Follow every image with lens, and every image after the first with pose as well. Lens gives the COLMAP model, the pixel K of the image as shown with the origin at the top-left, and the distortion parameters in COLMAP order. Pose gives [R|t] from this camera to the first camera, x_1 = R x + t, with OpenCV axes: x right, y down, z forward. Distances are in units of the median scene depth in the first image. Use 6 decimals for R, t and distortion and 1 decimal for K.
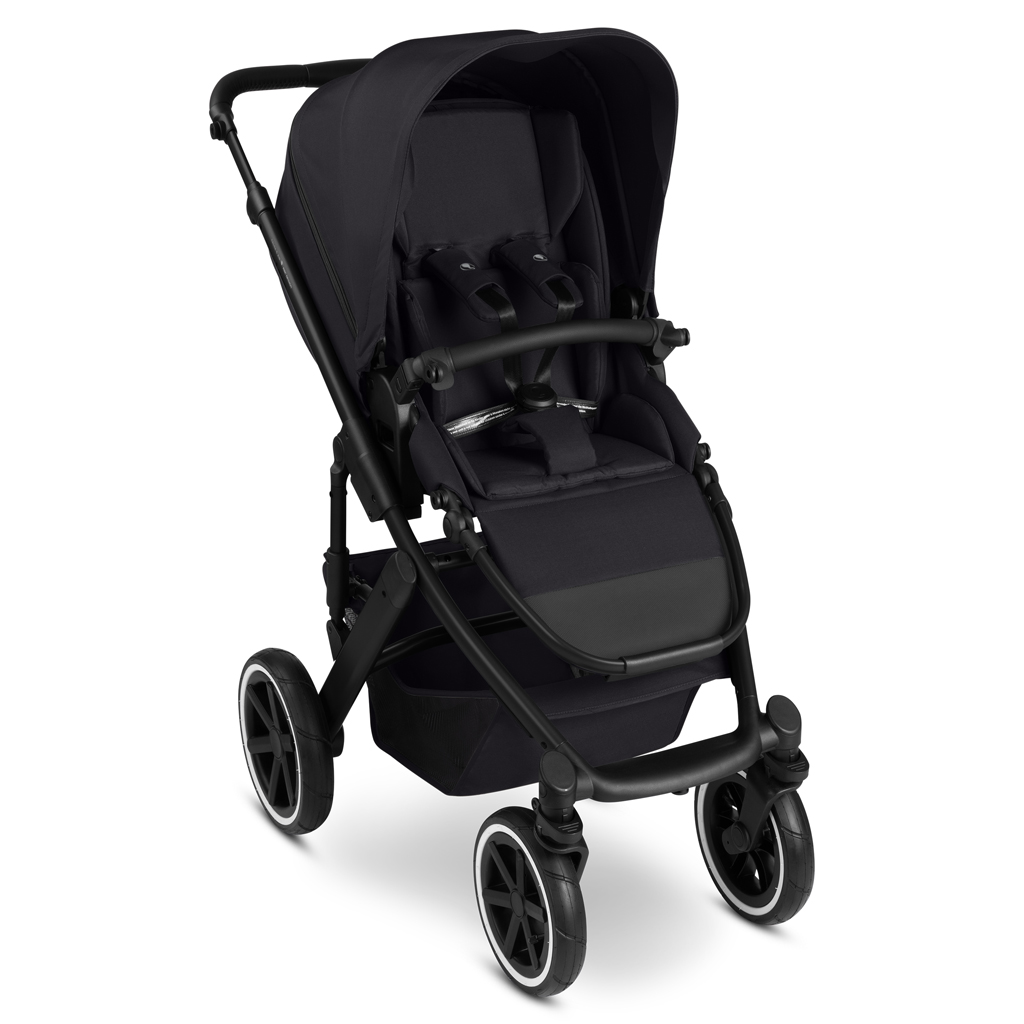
lens RADIAL K [[1944.8, 0, 512.0], [0, 1944.8, 512.0], [0, 0, 1]] dist [0.023335, -0.027023]
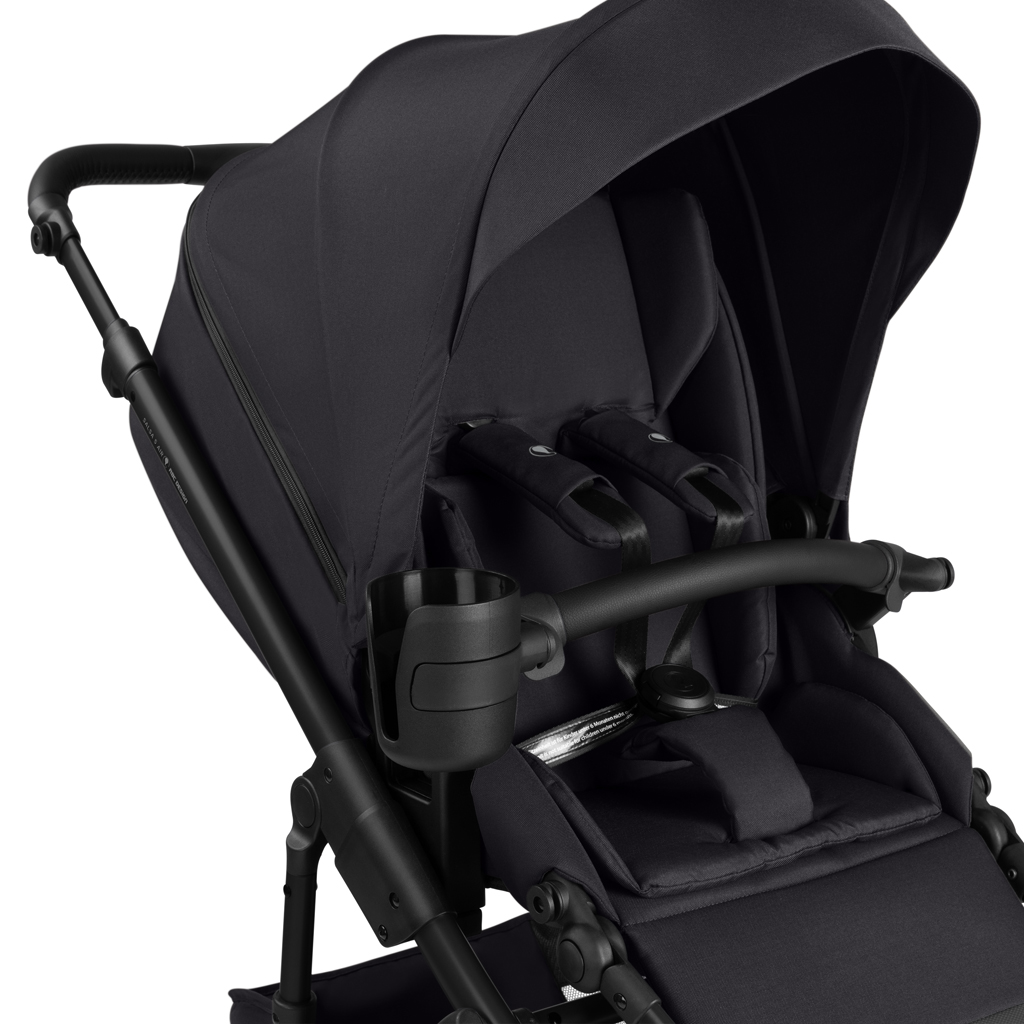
lens RADIAL K [[2067.0, 0, 512.0], [0, 2067.0, 512.0], [0, 0, 1]] dist [0.001885, -0.087737]
pose [[0.990590, -0.013315, 0.136214, -0.108327], [0.034571, 0.987326, -0.154895, -0.021305], [-0.132425, 0.158146, 0.978495, 0.442767]]
